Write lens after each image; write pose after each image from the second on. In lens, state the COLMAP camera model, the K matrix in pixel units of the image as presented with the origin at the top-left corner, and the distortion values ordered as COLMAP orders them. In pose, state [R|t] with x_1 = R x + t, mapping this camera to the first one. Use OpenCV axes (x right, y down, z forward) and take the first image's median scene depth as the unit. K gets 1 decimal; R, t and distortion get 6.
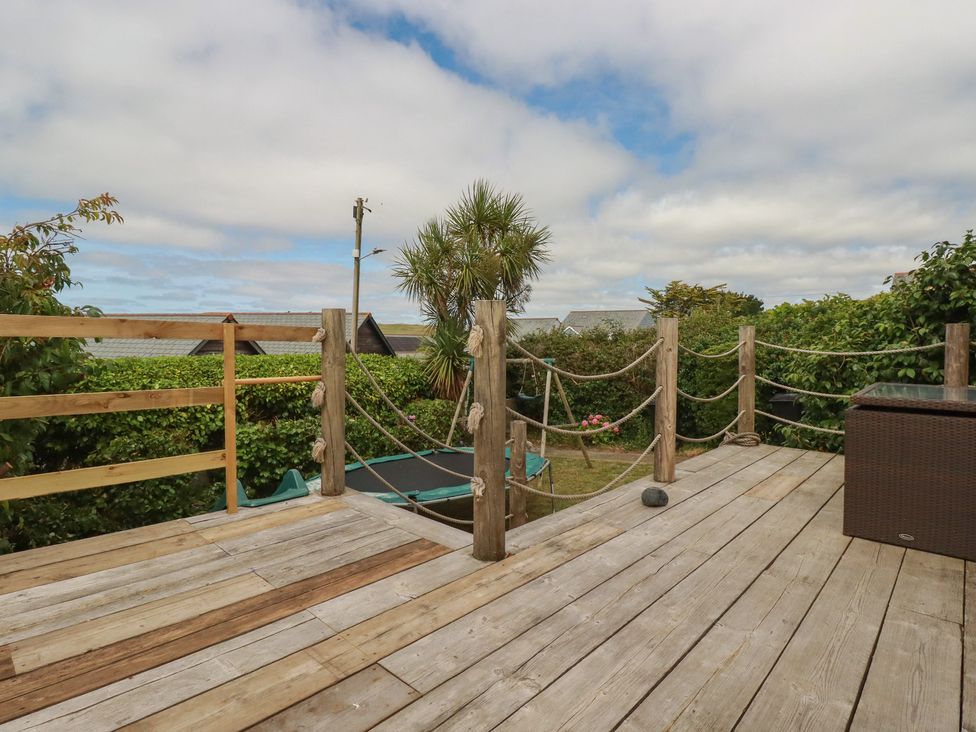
lens RADIAL K [[517.7, 0, 481.4], [0, 517.7, 360.2], [0, 0, 1]] dist [0.001258, -0.017025]
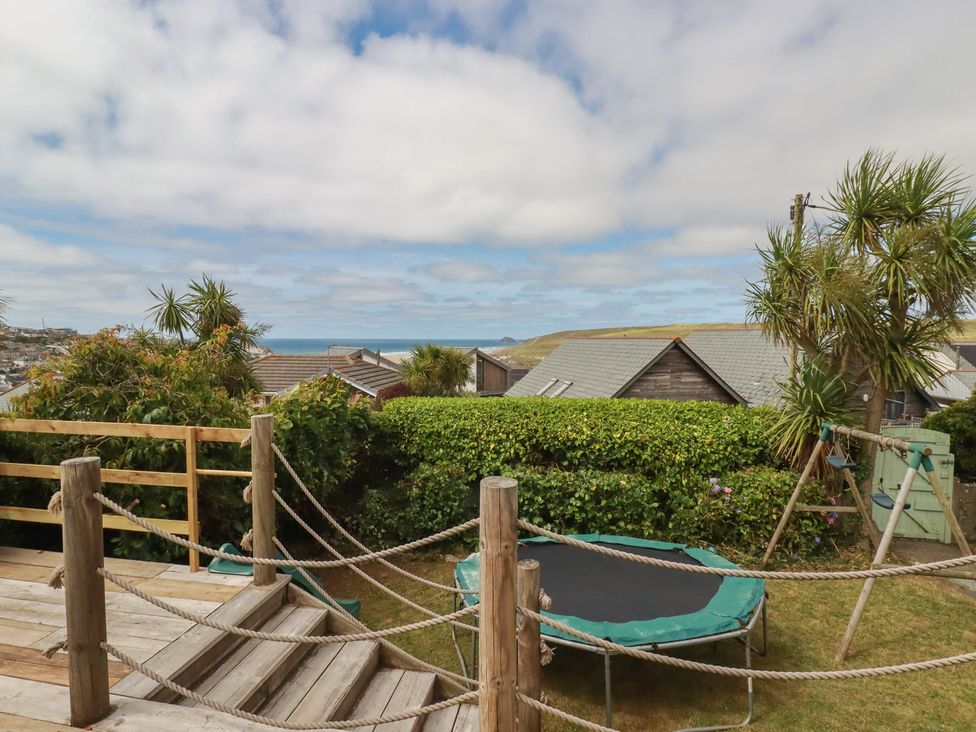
lens RADIAL K [[517.7, 0, 481.4], [0, 517.7, 360.2], [0, 0, 1]] dist [0.001258, -0.017025]
pose [[0.547512, 0.012950, -0.836698, 0.368155], [-0.022155, 0.999754, 0.000976, -0.091940], [0.836505, 0.018003, 0.547664, 0.311697]]
